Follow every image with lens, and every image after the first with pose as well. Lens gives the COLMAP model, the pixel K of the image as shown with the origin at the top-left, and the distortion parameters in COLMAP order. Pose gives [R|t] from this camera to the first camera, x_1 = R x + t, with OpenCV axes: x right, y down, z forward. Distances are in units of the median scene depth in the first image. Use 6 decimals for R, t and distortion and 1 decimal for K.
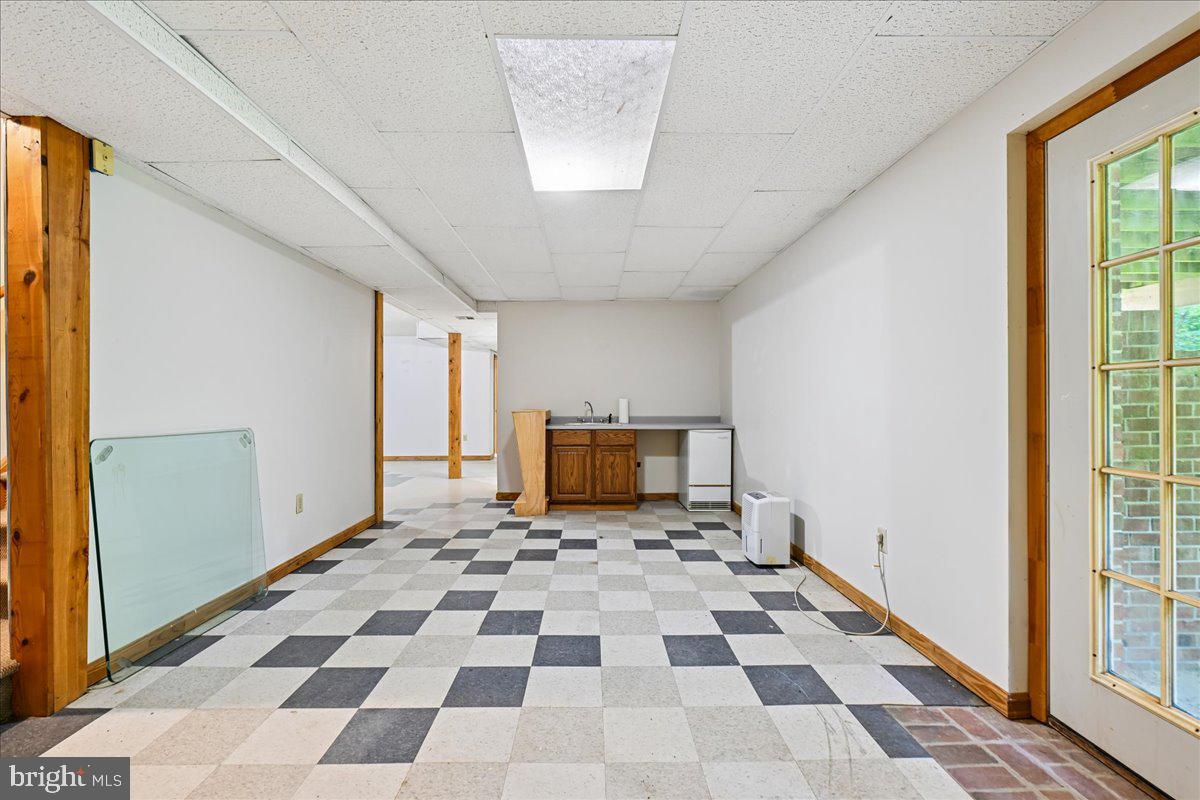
lens RADIAL K [[507.7, 0, 600.0], [0, 507.7, 400.0], [0, 0, 1]] dist [-0.003072, -0.000101]
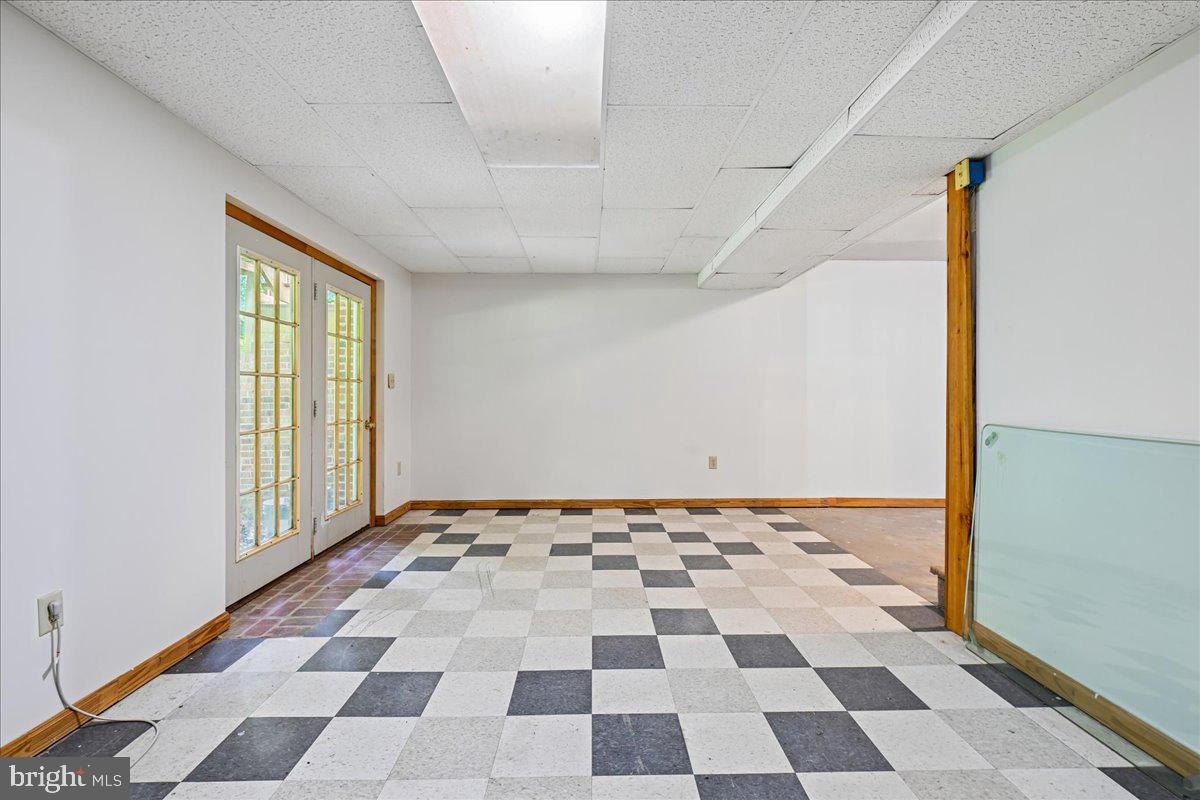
lens RADIAL K [[507.7, 0, 600.0], [0, 507.7, 400.0], [0, 0, 1]] dist [-0.003072, -0.000101]
pose [[-0.999991, 0.004287, -0.000787, -0.164702], [0.004279, 0.999948, 0.009302, 0.011530], [0.000826, 0.009299, -0.999956, 2.102908]]
